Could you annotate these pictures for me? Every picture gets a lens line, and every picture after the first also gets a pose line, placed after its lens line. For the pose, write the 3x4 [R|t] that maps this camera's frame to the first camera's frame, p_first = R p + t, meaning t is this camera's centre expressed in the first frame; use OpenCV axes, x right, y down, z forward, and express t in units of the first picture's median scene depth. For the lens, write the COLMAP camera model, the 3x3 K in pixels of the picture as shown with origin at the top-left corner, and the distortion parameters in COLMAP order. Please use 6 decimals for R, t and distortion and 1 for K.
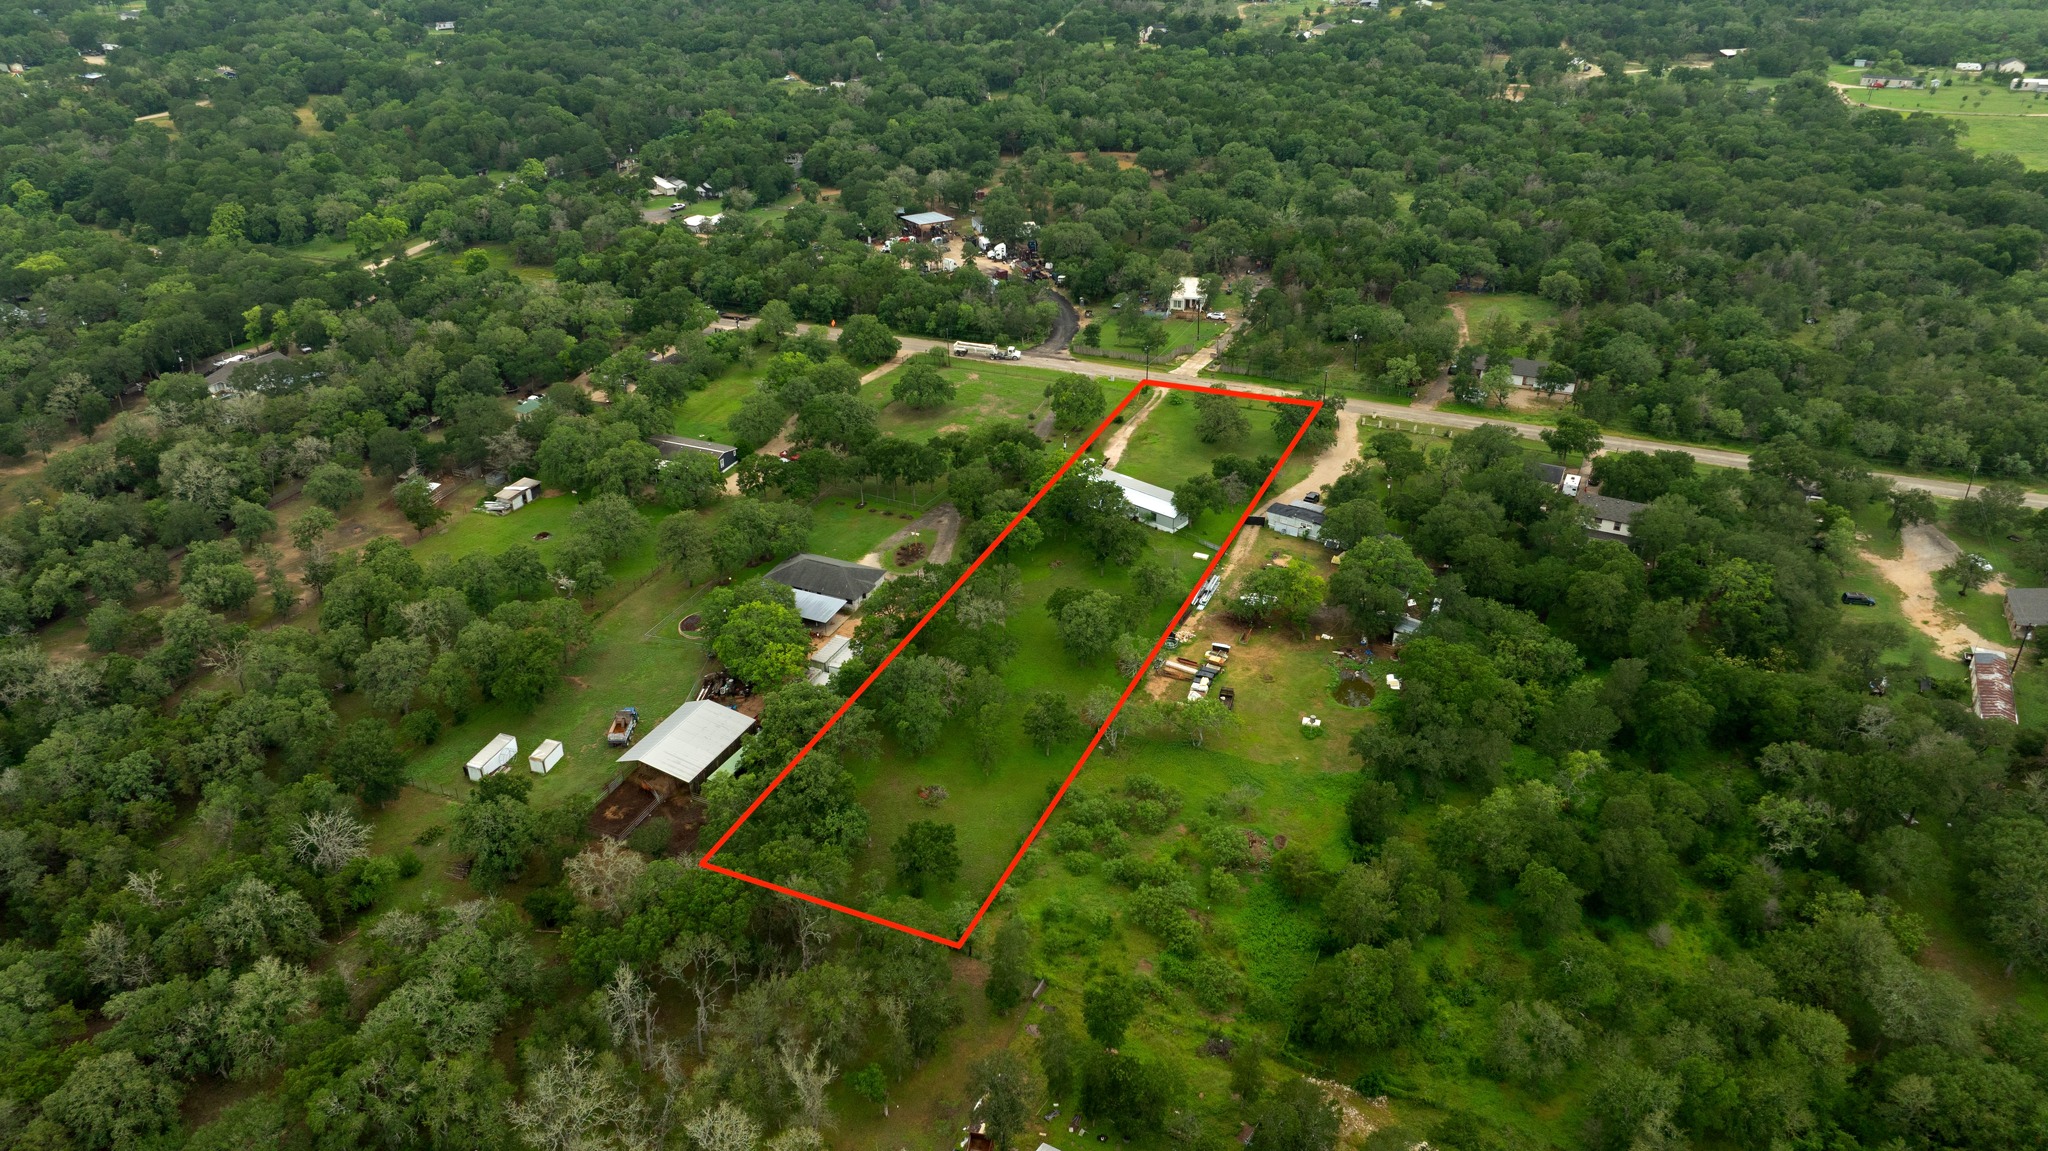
lens RADIAL K [[1443.8, 0, 1024.0], [0, 1443.8, 575.5], [0, 0, 1]] dist [-0.021058, -0.004911]
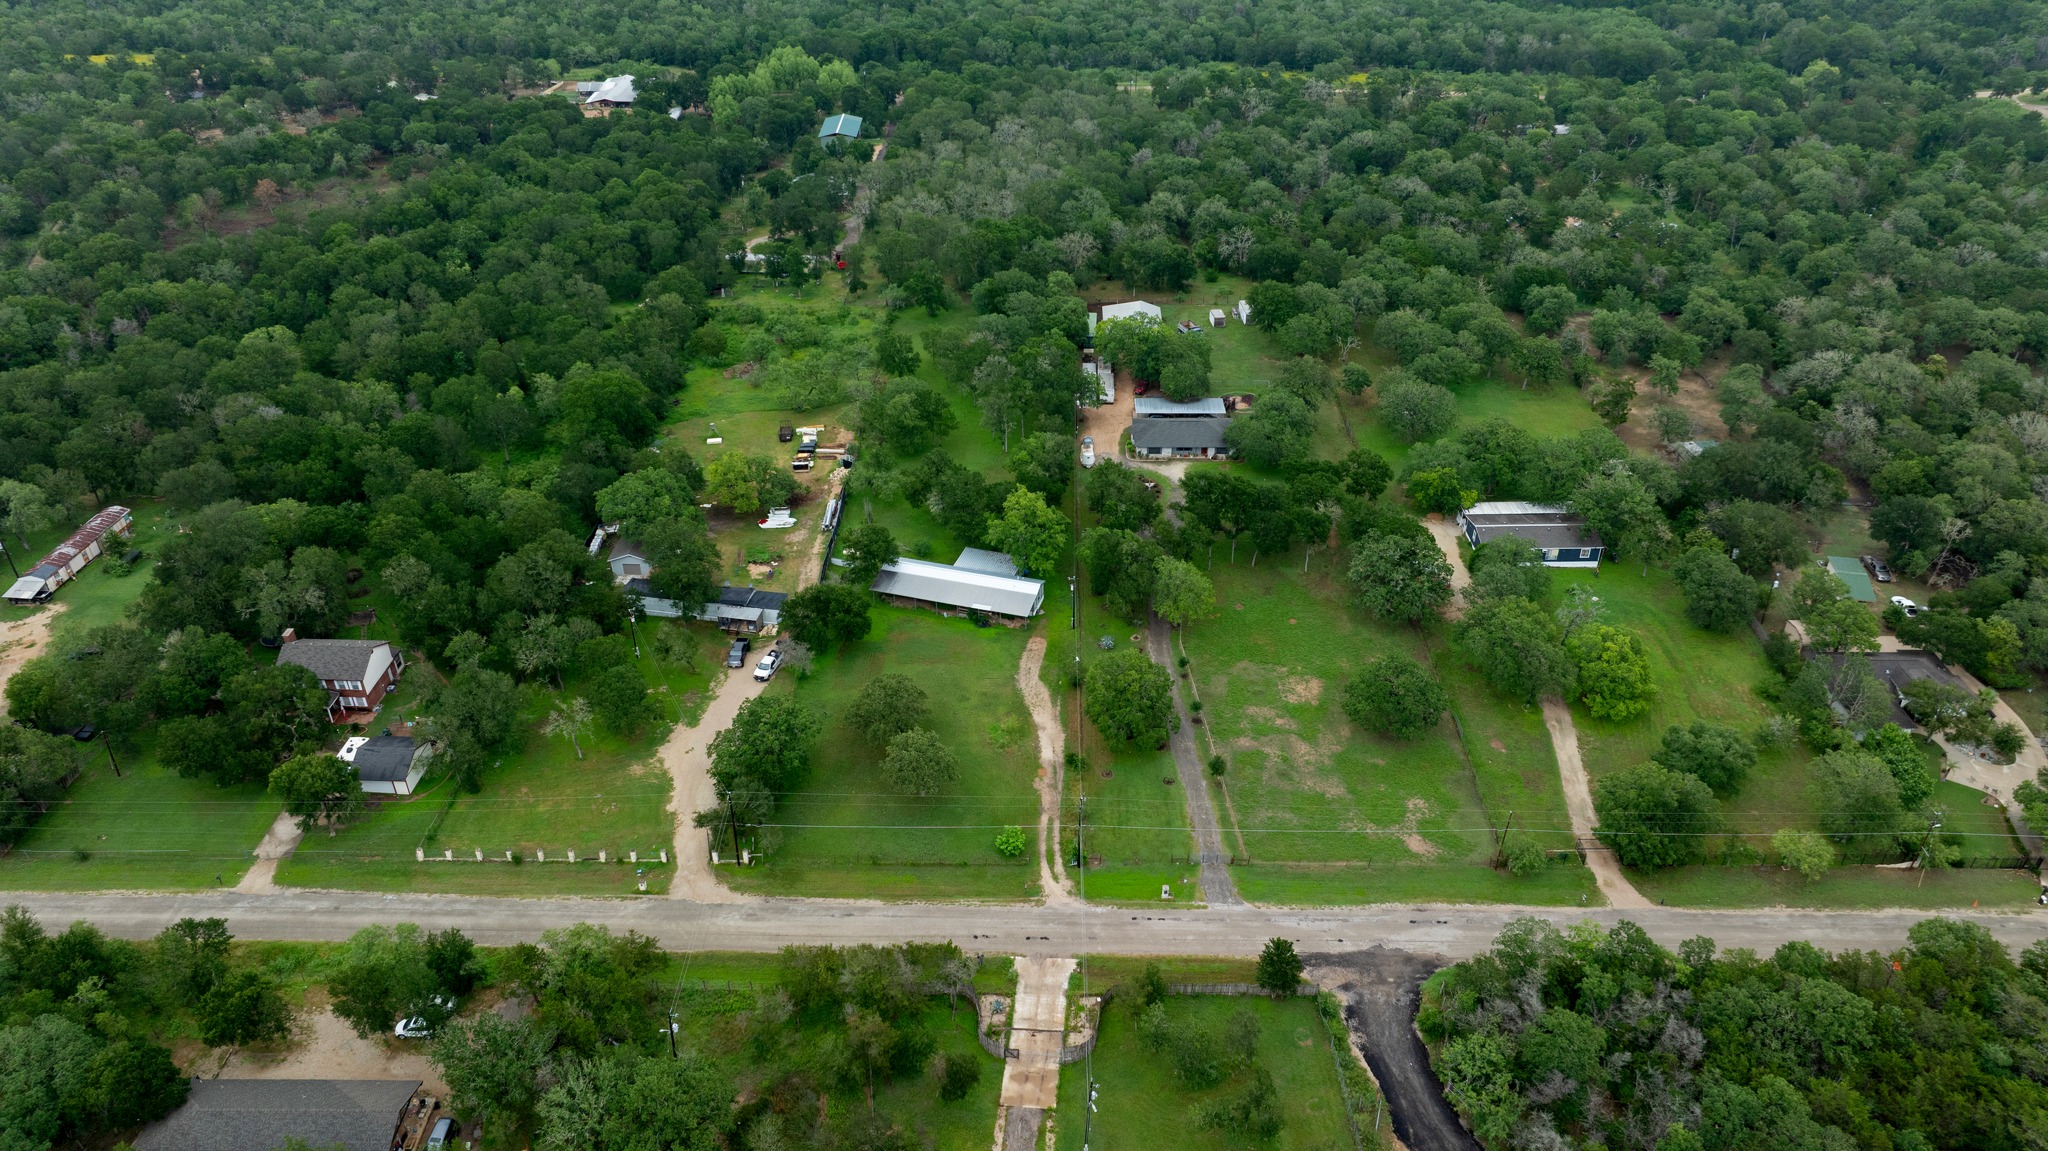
lens RADIAL K [[1443.8, 0, 1024.0], [0, 1443.8, 575.5], [0, 0, 1]] dist [-0.021058, -0.004911]
pose [[-0.922543, 0.213487, -0.321463, 0.292094], [-0.180655, 0.497181, 0.848631, -0.728195], [0.340997, 0.840972, -0.420104, 1.324816]]
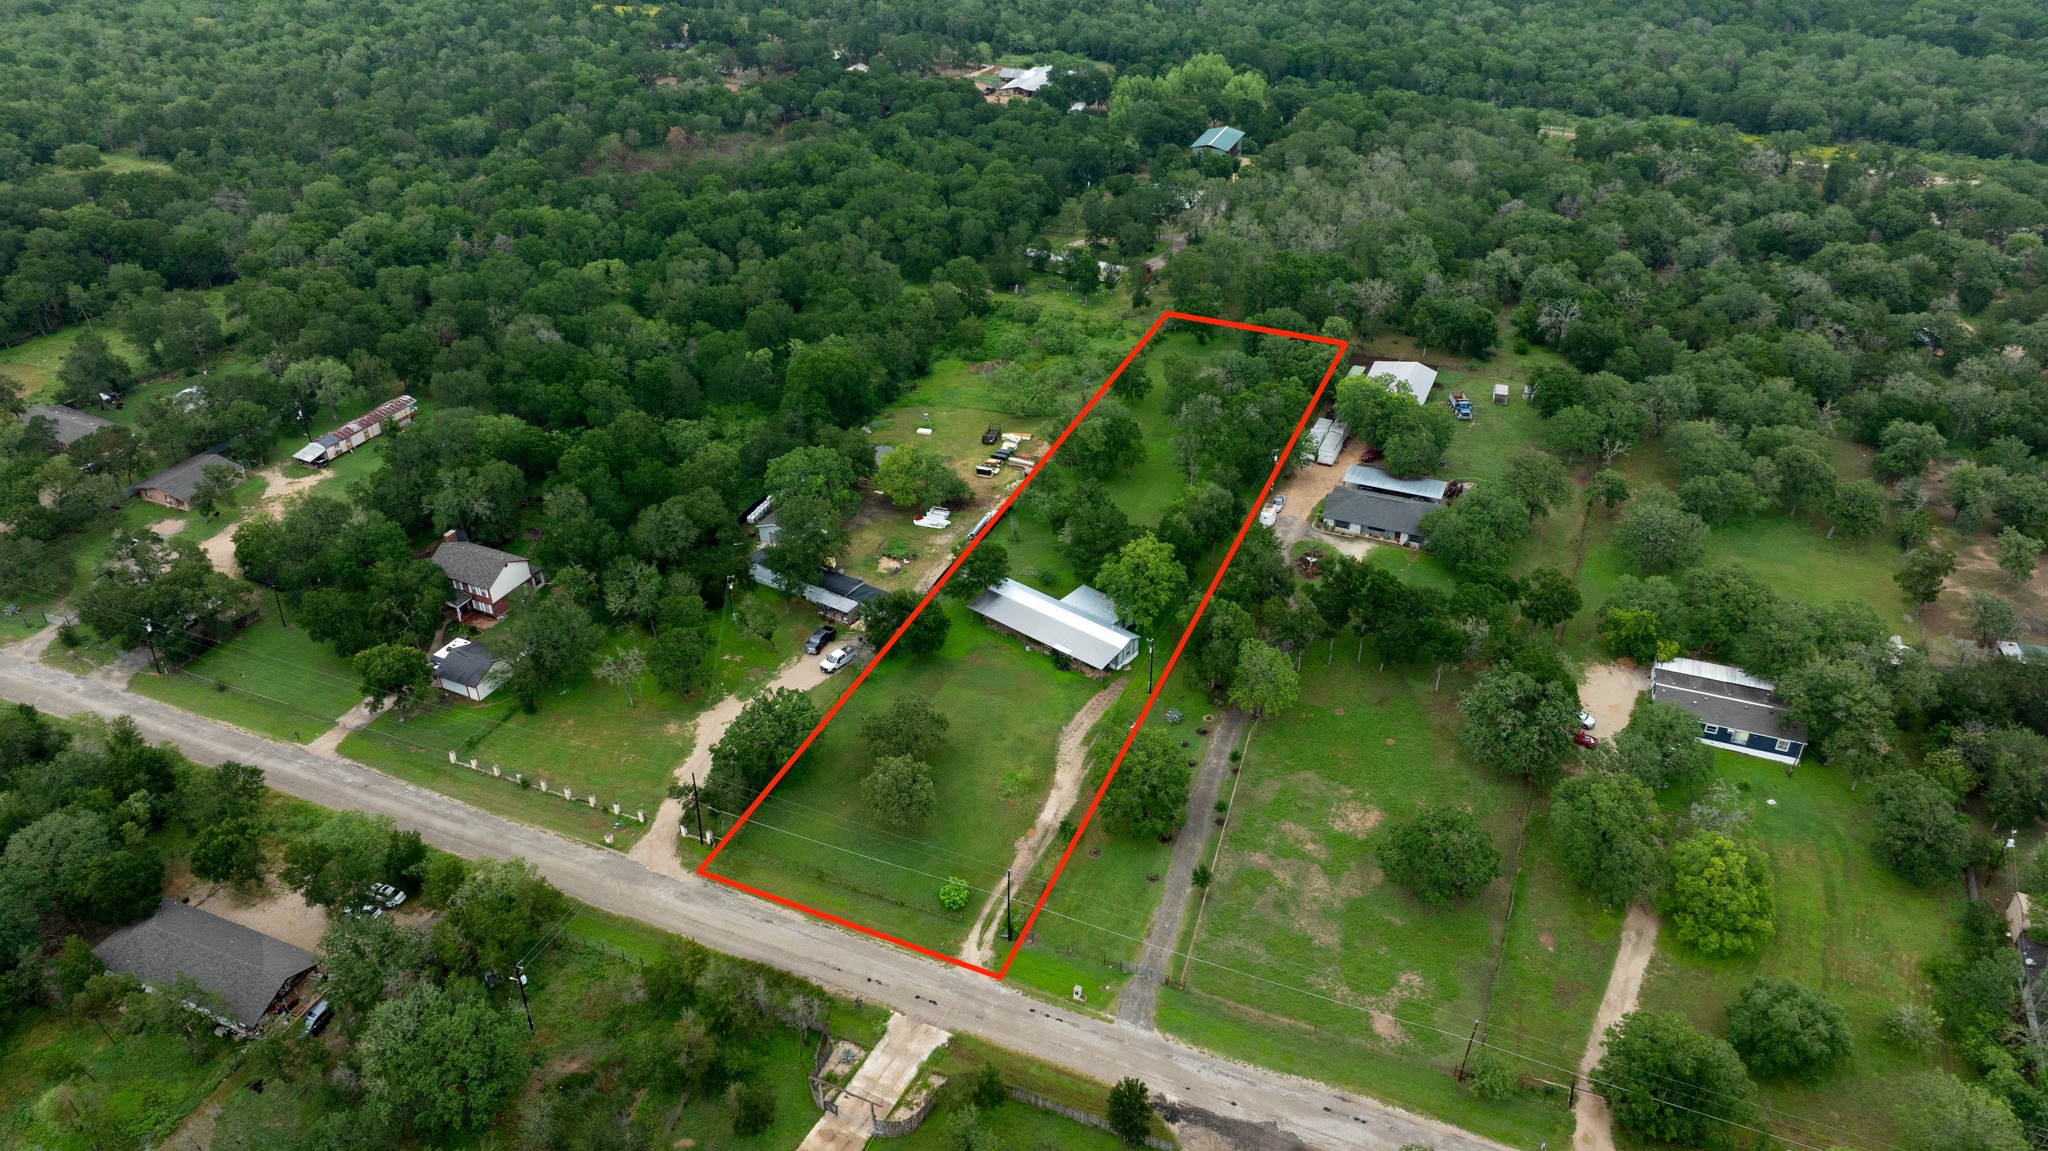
lens RADIAL K [[1443.8, 0, 1024.0], [0, 1443.8, 575.5], [0, 0, 1]] dist [-0.021058, -0.004911]
pose [[-0.999912, 0.009137, -0.009576, 0.097739], [-0.004028, 0.479127, 0.877737, -0.728313], [0.012608, 0.877698, -0.479048, 1.328144]]
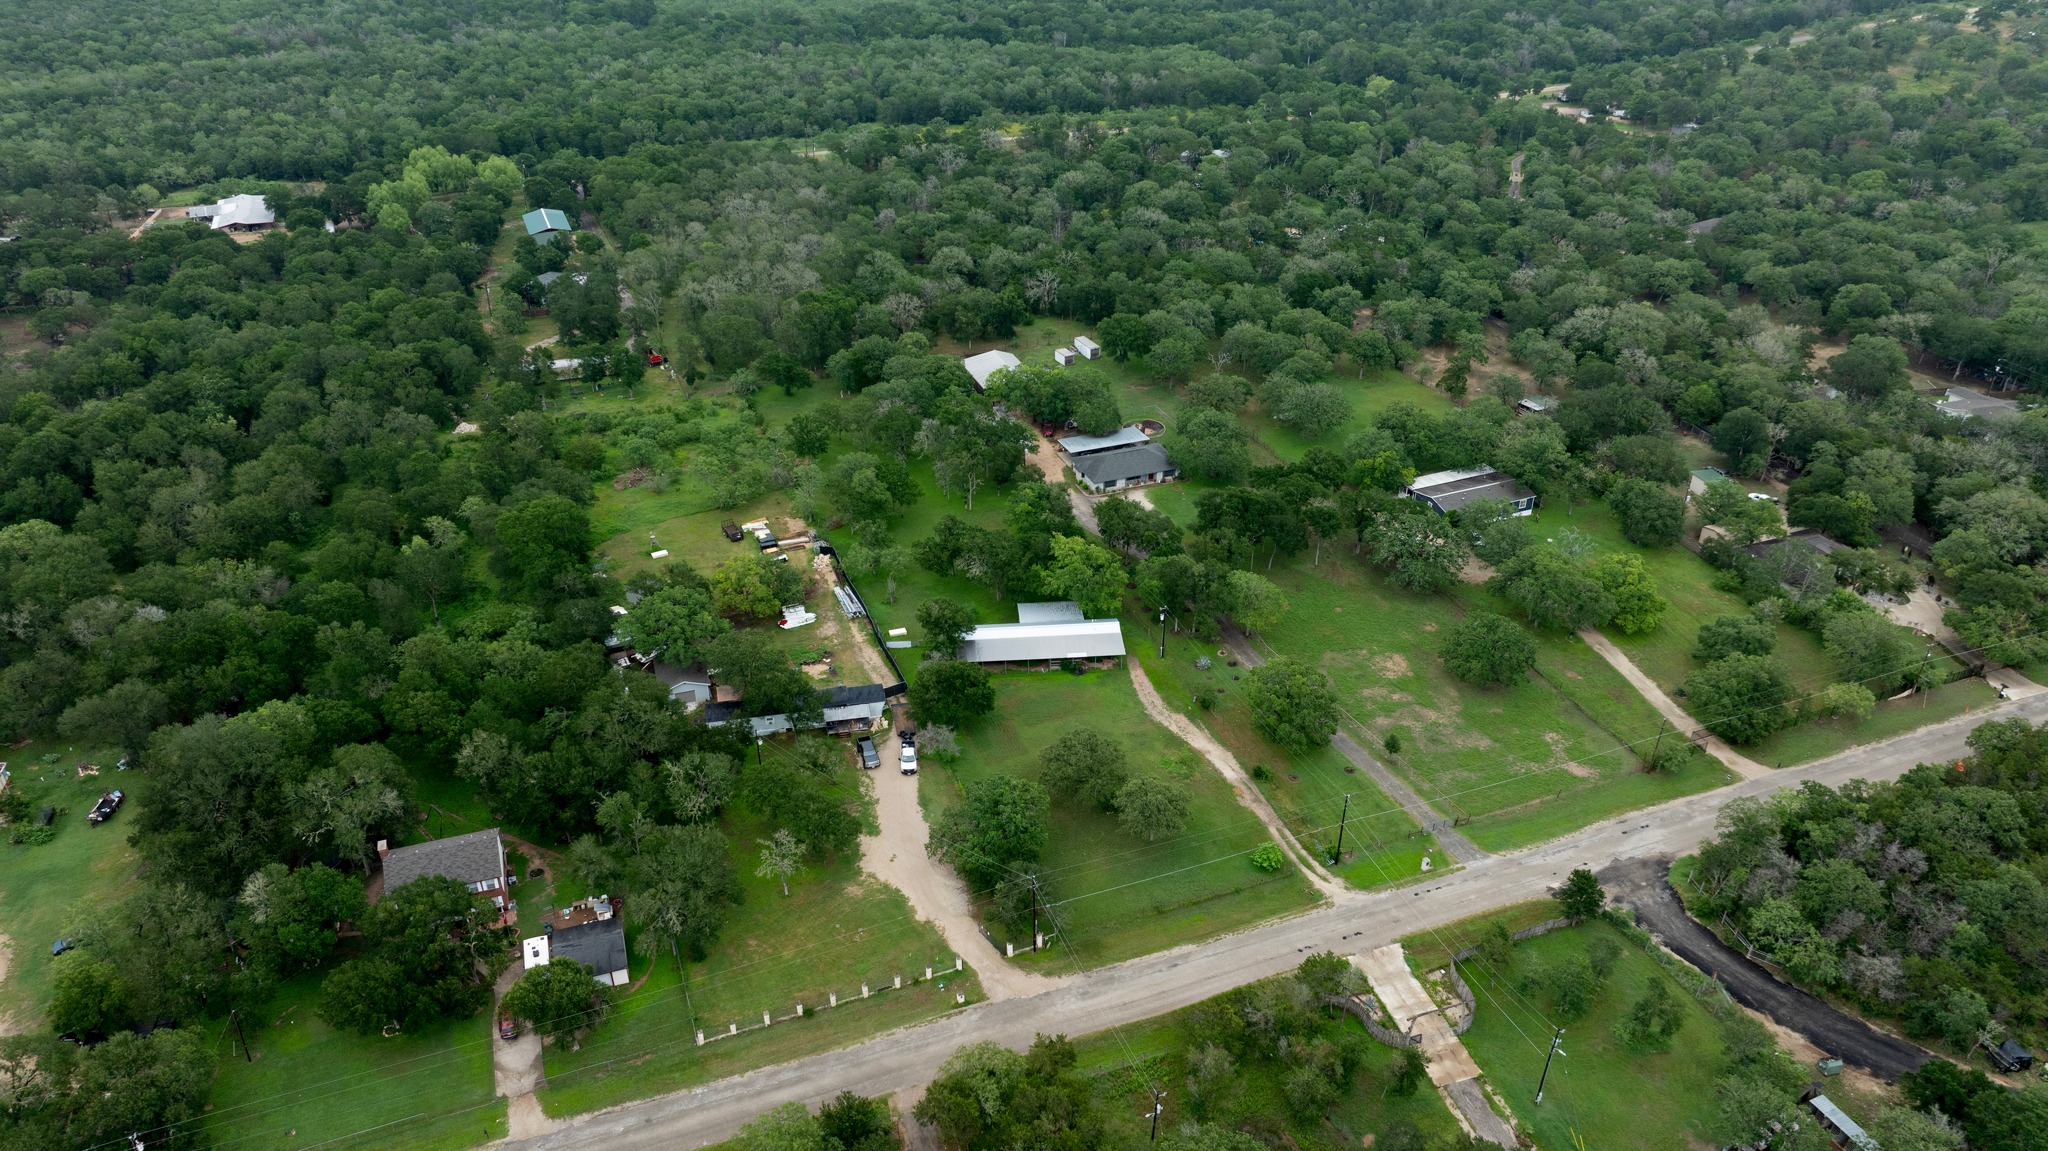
lens RADIAL K [[1443.8, 0, 1024.0], [0, 1443.8, 575.5], [0, 0, 1]] dist [-0.021058, -0.004911]
pose [[-0.708268, 0.358384, -0.608208, 0.542958], [-0.340175, 0.581664, 0.738883, -0.651282], [0.618577, 0.730224, -0.290061, 1.185241]]
